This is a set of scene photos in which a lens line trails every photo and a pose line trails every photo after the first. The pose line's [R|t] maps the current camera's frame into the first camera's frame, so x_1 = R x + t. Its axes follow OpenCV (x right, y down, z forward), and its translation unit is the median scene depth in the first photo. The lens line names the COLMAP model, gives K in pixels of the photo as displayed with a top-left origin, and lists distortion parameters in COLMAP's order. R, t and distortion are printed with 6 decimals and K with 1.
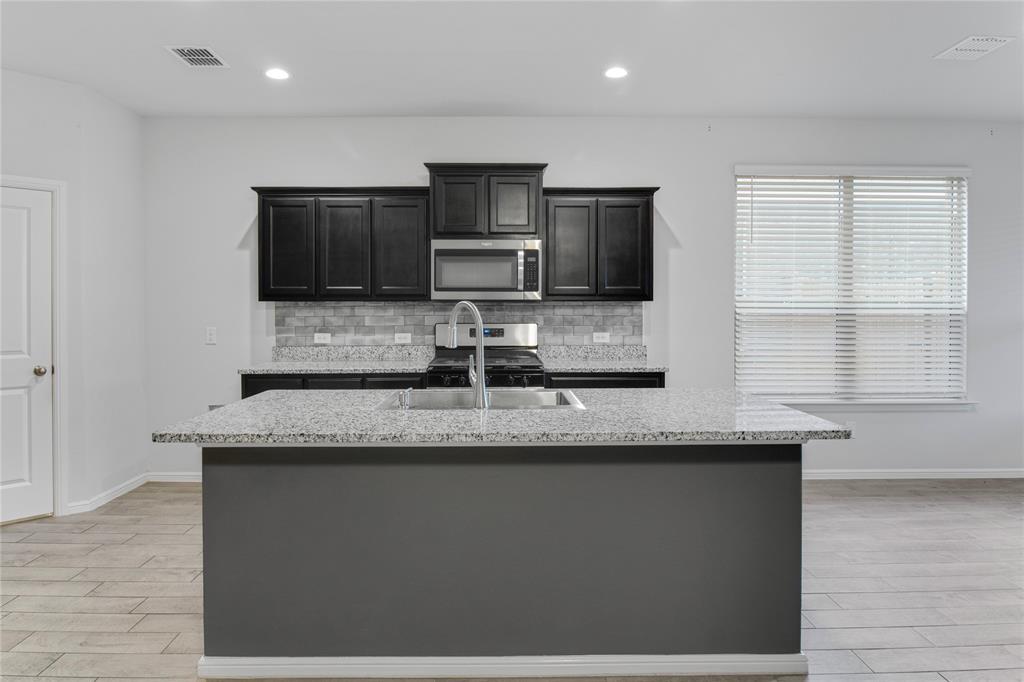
lens RADIAL K [[616.9, 0, 504.7], [0, 616.9, 309.8], [0, 0, 1]] dist [-0.021435, 0.000044]
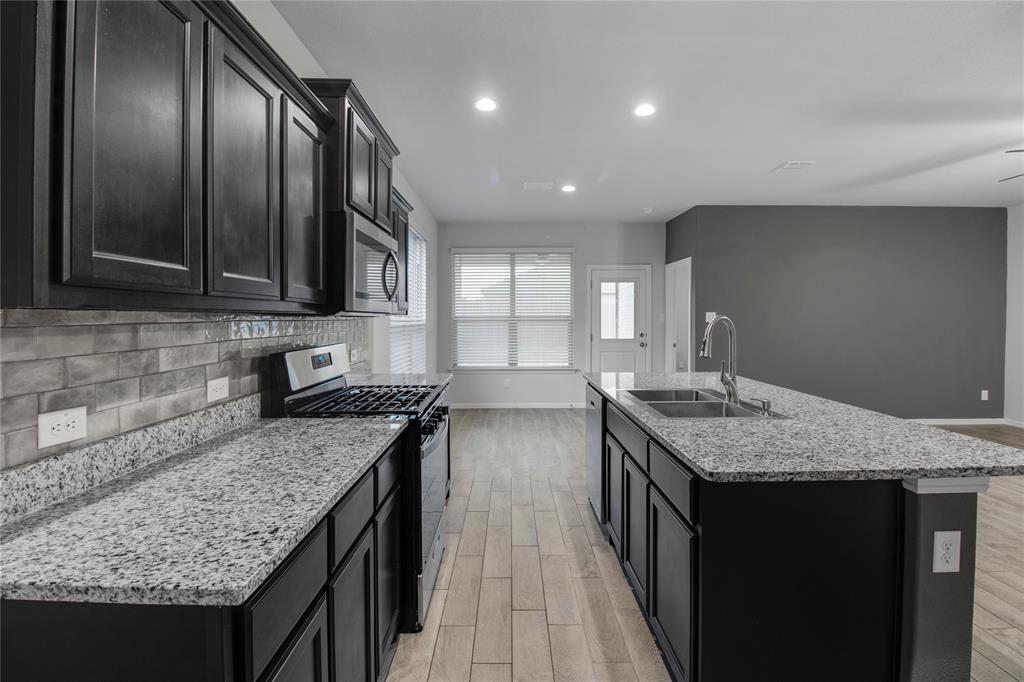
lens RADIAL K [[471.9, 0, 507.0], [0, 471.9, 315.7], [0, 0, 1]] dist [-0.013778, -0.001098]
pose [[0.024825, 0.004830, 0.999680, -0.529531], [0.011866, 0.999916, -0.005126, -0.006786], [-0.999621, 0.011989, 0.024766, 0.764702]]
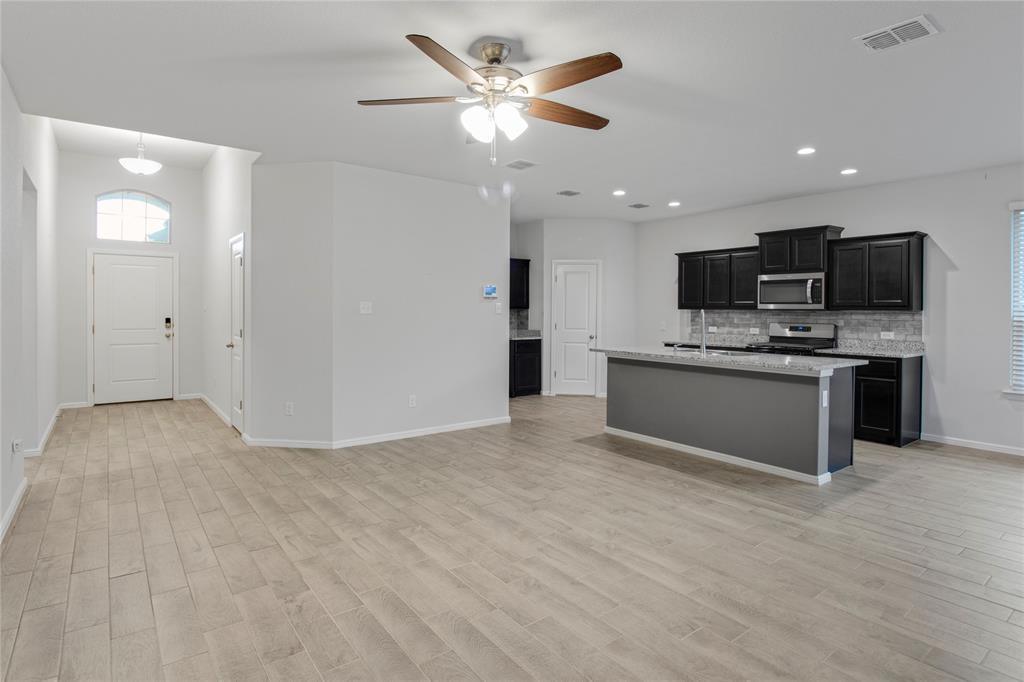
lens RADIAL K [[541.1, 0, 507.7], [0, 541.1, 318.2], [0, 0, 1]] dist [-0.002536, -0.000865]
pose [[0.594008, 0.017779, -0.804263, 0.654116], [-0.016030, 0.999819, 0.010262, 0.006007], [0.804299, 0.006797, 0.594185, -0.476124]]
